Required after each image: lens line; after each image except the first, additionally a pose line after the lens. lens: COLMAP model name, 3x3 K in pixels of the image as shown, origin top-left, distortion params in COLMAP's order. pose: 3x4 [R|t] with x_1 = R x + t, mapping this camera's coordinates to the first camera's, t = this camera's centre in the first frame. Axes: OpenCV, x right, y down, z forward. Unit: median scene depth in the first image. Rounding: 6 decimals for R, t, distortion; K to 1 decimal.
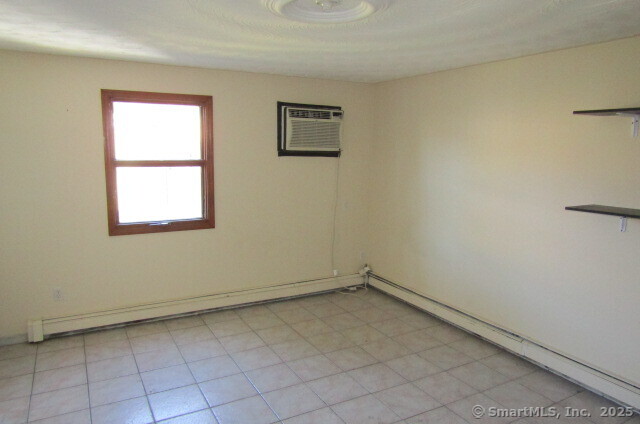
lens RADIAL K [[456.4, 0, 320.0], [0, 456.4, 212.0], [0, 0, 1]] dist [-0.001147, -0.001626]
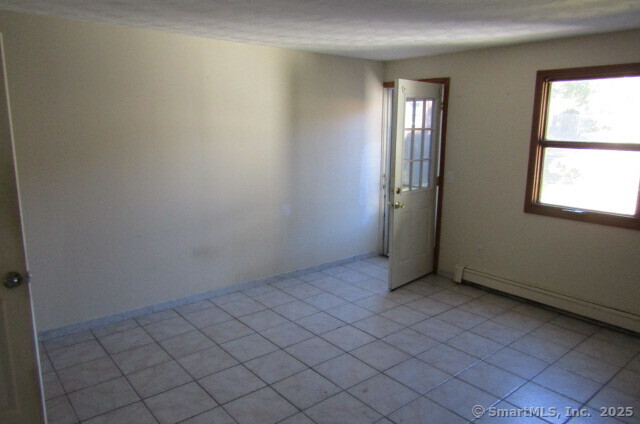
lens RADIAL K [[474.3, 0, 320.0], [0, 474.3, 212.0], [0, 0, 1]] dist [0.004743, 0.000620]
pose [[0.186430, 0.177539, -0.966294, 0.507497], [-0.149036, 0.977265, 0.150800, -0.042905], [0.971098, 0.115899, 0.208651, 0.315306]]
